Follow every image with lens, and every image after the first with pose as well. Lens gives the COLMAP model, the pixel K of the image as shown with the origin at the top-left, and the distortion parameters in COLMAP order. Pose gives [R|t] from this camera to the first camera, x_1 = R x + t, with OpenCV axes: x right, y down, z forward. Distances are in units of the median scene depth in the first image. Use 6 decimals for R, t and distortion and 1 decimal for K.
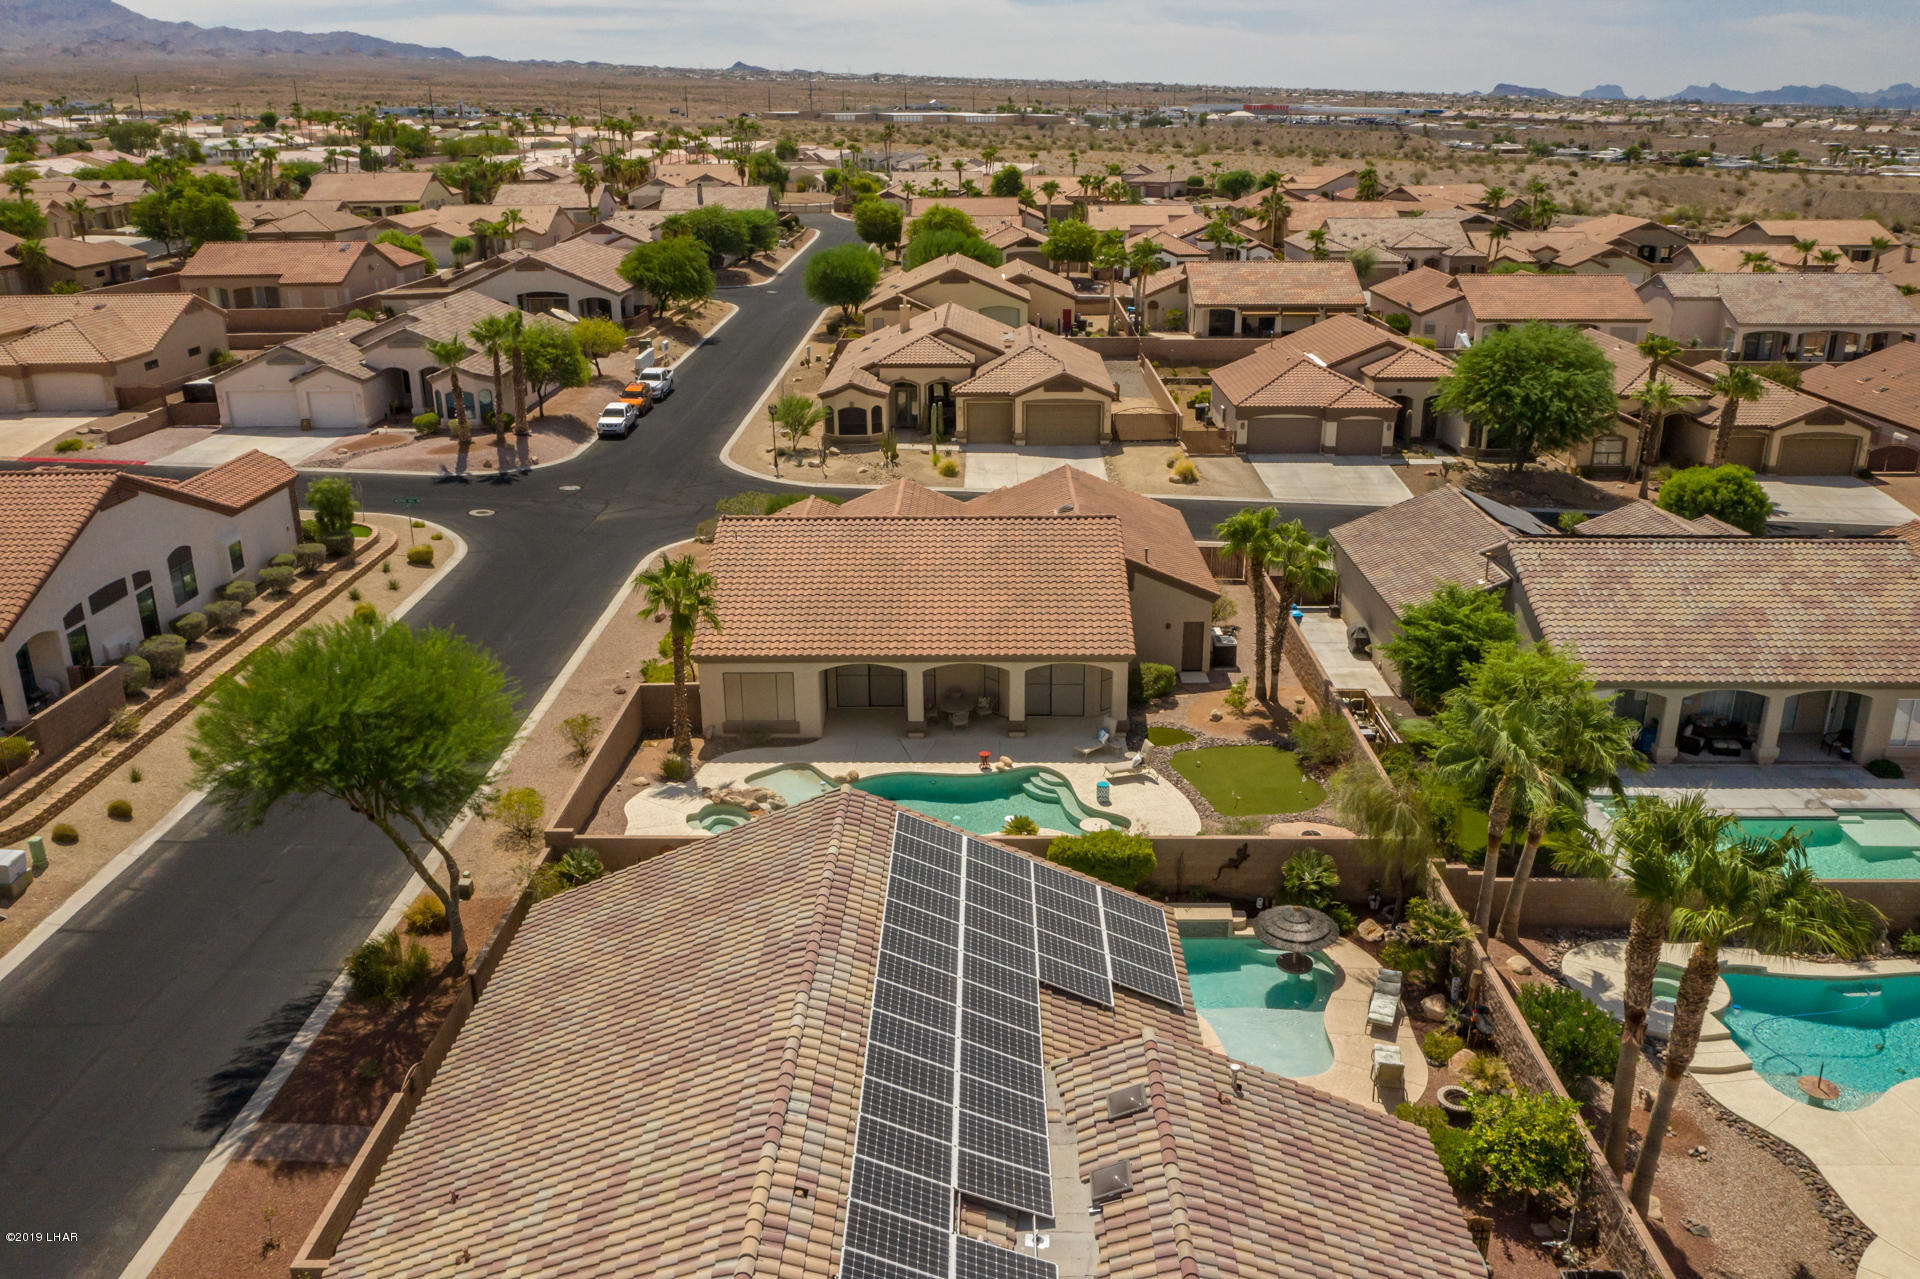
lens RADIAL K [[1527.6, 0, 957.6], [0, 1527.6, 638.8], [0, 0, 1]] dist [-0.021760, 0.005448]
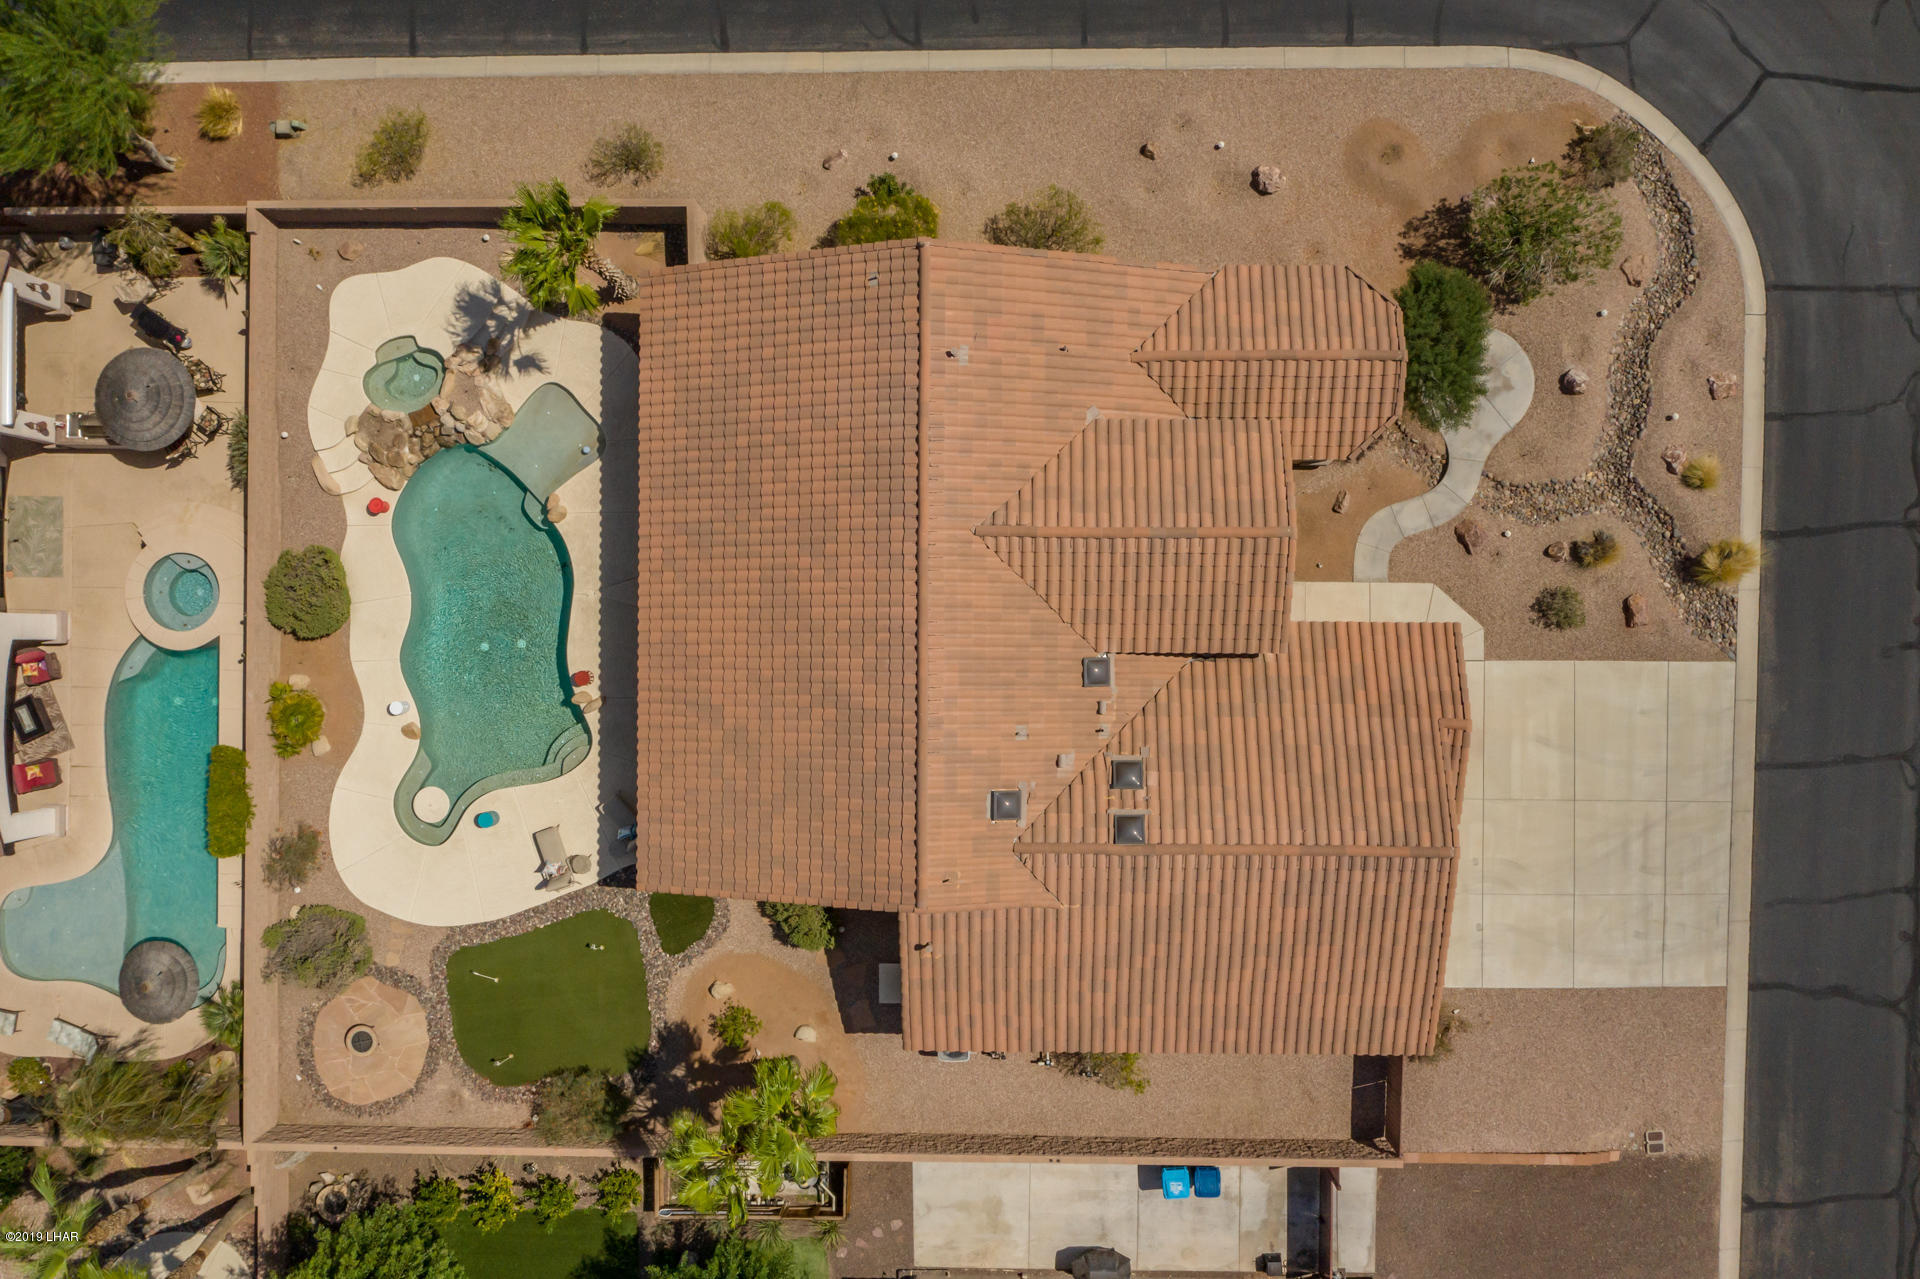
lens RADIAL K [[1546.0, 0, 964.6], [0, 1546.0, 610.8], [0, 0, 1]] dist [-0.020383, -0.000415]
pose [[0.012686, 0.999916, 0.002746, -0.009417], [-0.297568, 0.001154, 0.954700, -0.406097], [0.954616, -0.012929, 0.297557, 0.518278]]
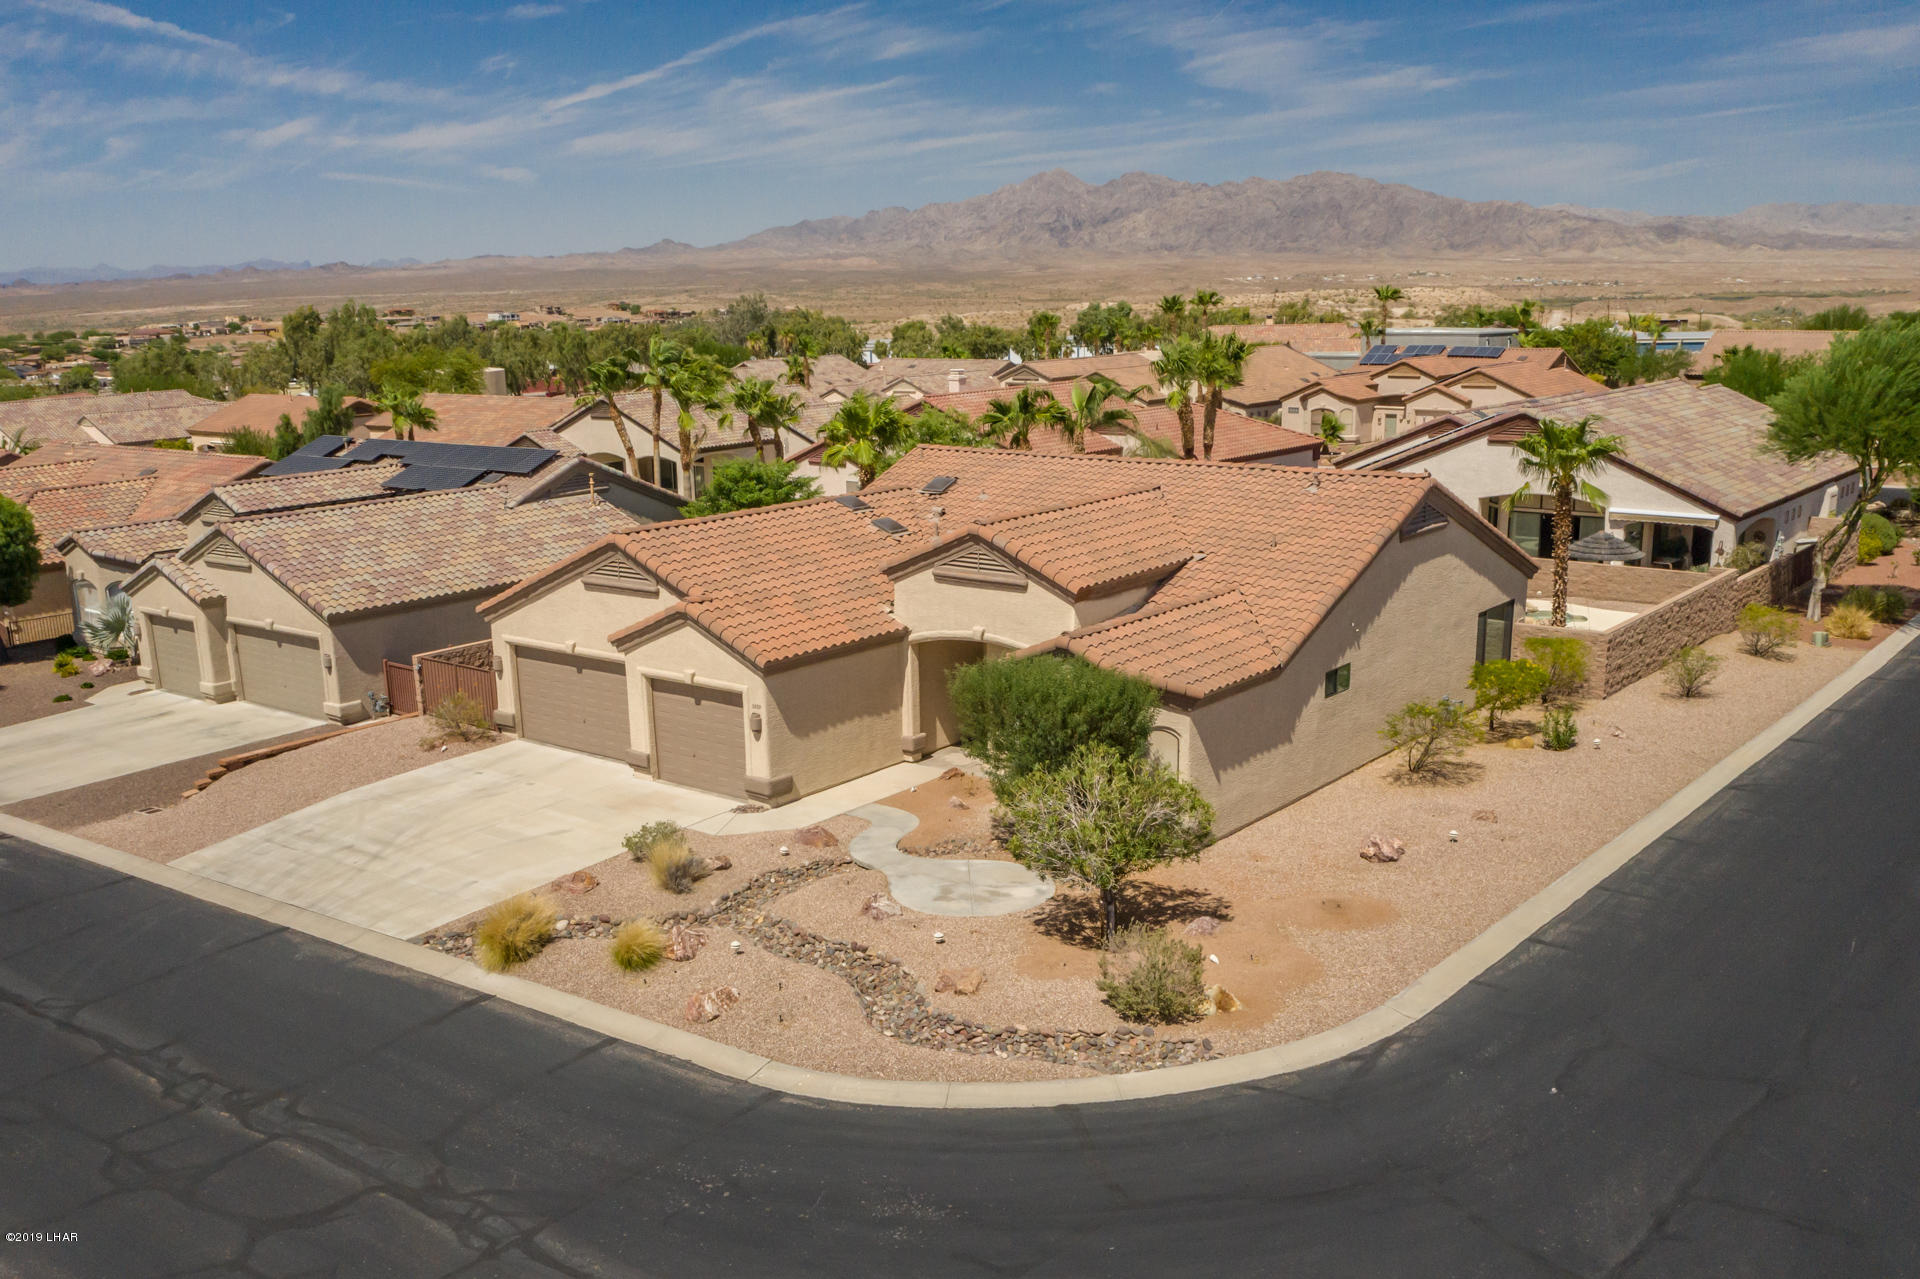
lens RADIAL K [[1732.9, 0, 989.7], [0, 1732.9, 711.2], [0, 0, 1]] dist [-0.024234, -0.000096]
pose [[-0.804424, -0.122784, 0.581228, -0.261621], [0.219411, 0.847818, 0.482767, -0.226676], [-0.552052, 0.515877, -0.655065, 0.982891]]
